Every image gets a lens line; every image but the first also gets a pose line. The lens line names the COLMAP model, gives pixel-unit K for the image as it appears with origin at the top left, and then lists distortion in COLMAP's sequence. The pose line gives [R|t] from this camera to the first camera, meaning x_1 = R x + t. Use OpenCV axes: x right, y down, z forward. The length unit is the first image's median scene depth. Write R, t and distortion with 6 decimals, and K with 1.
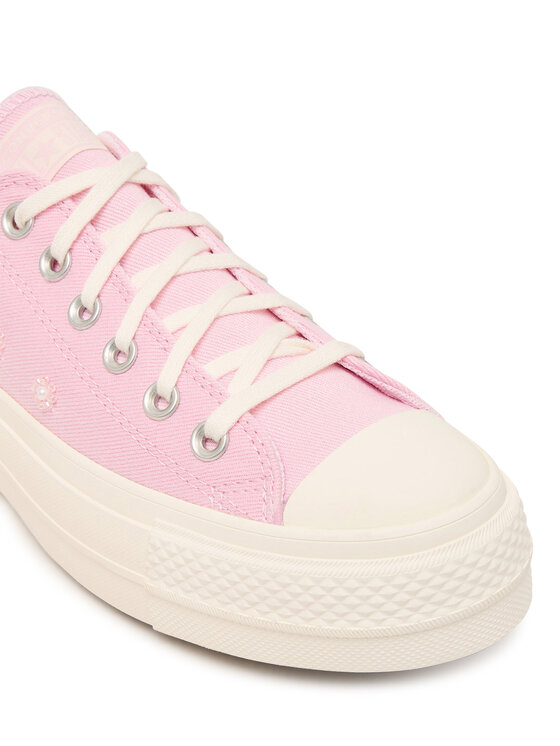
lens RADIAL K [[1048.6, 0, 287.5], [0, 1048.6, 373.4], [0, 0, 1]] dist [-0.067779, 0.000000]
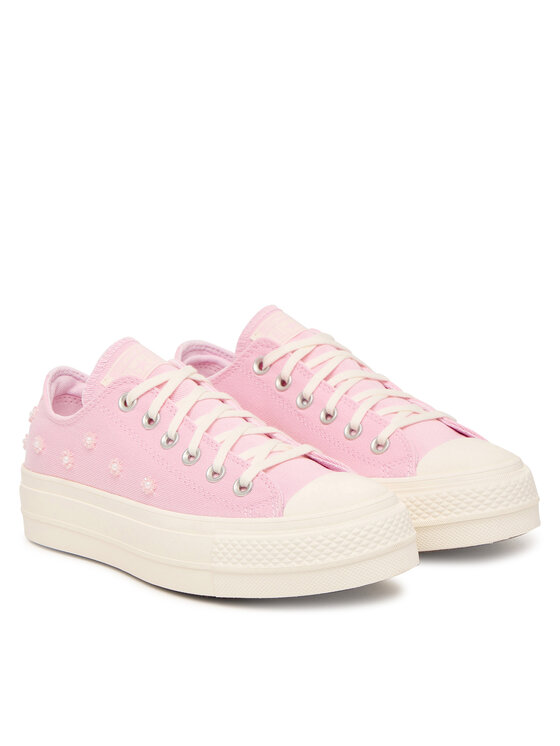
lens RADIAL K [[2193.2, 0, 279.3], [0, 2193.2, 373.1], [0, 0, 1]] dist [-0.000954, 0.000000]
pose [[0.998104, -0.053926, 0.029683, -0.109786], [0.061246, 0.918263, -0.391206, 1.378468], [-0.006160, 0.392282, 0.919824, -2.649955]]
